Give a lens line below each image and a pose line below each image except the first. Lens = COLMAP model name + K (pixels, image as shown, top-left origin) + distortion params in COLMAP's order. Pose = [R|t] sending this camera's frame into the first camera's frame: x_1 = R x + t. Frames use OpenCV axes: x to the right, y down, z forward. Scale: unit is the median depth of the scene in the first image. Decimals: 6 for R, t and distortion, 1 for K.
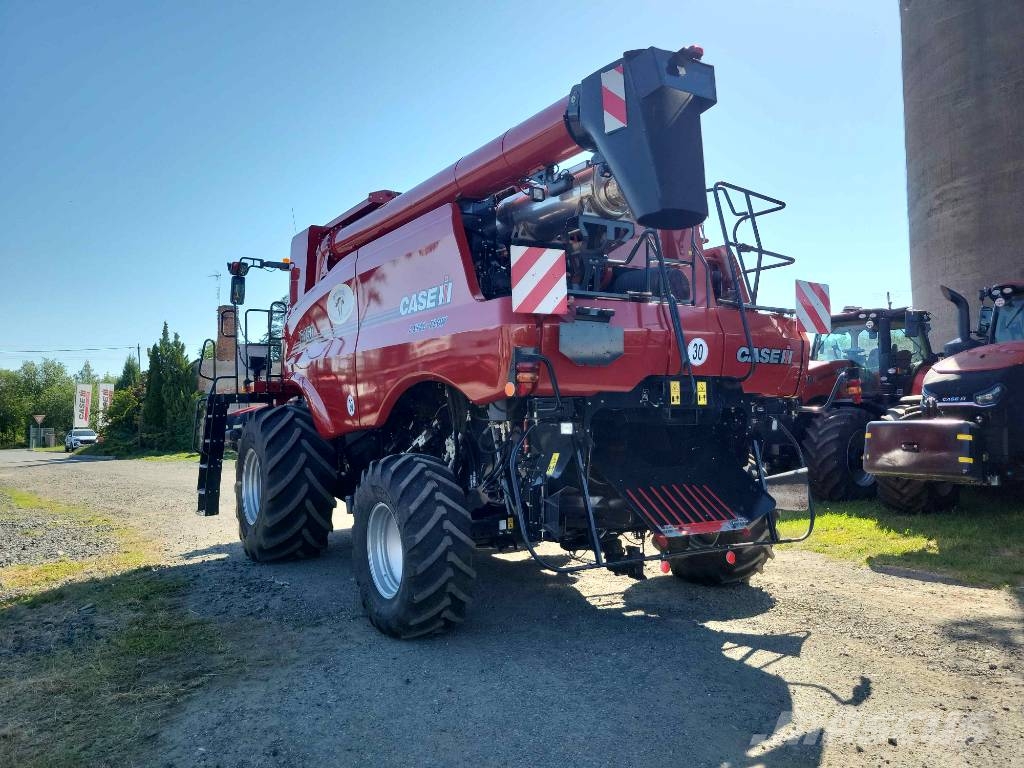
lens RADIAL K [[805.4, 0, 511.3], [0, 805.4, 379.4], [0, 0, 1]] dist [0.031122, -0.009609]
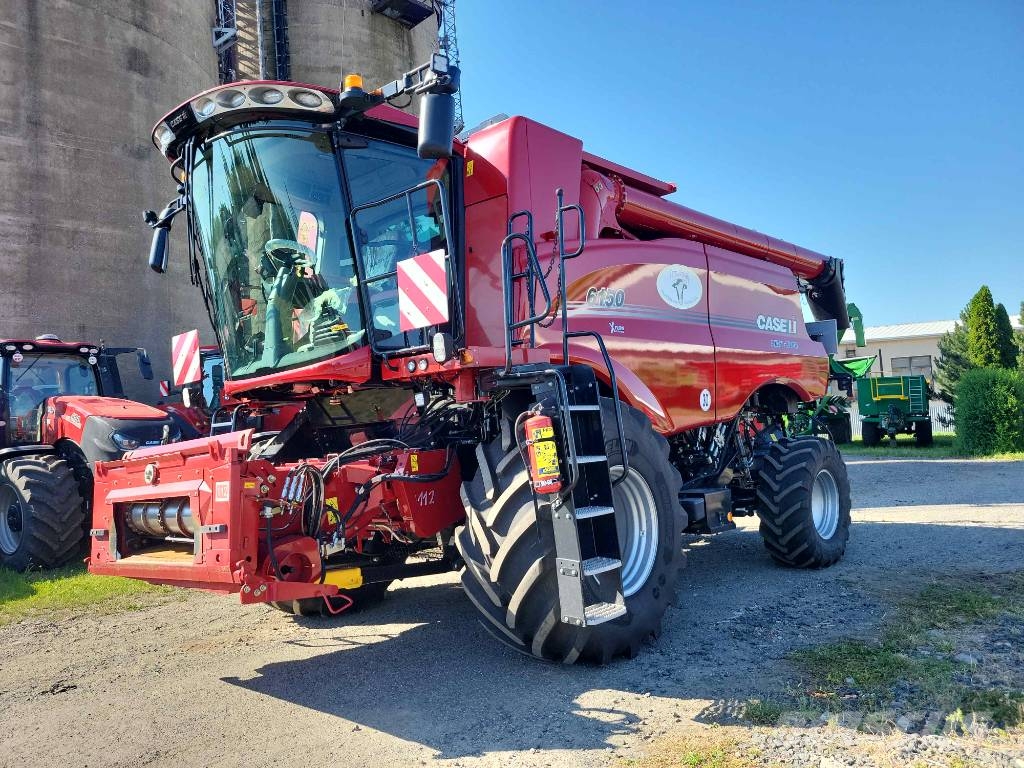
lens RADIAL K [[791.8, 0, 530.8], [0, 791.8, 385.9], [0, 0, 1]] dist [0.040888, -0.008818]
pose [[-0.302662, 0.090045, 0.948835, -0.925581], [0.023805, 0.995931, -0.086921, 0.083345], [-0.952801, -0.003720, -0.303574, 1.334258]]
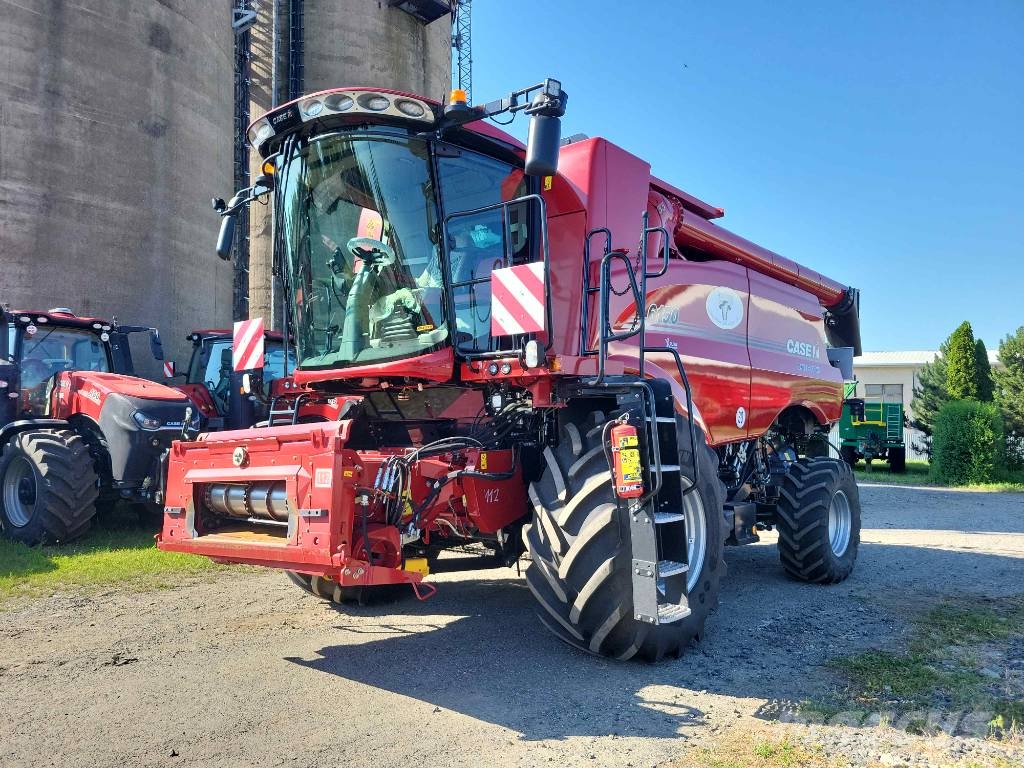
lens RADIAL K [[798.7, 0, 541.6], [0, 798.7, 386.8], [0, 0, 1]] dist [0.034964, -0.006900]
pose [[-0.353669, 0.071756, 0.932614, -0.934306], [-0.036127, 0.995261, -0.090276, 0.083963], [-0.934673, -0.065620, -0.349400, 1.421189]]
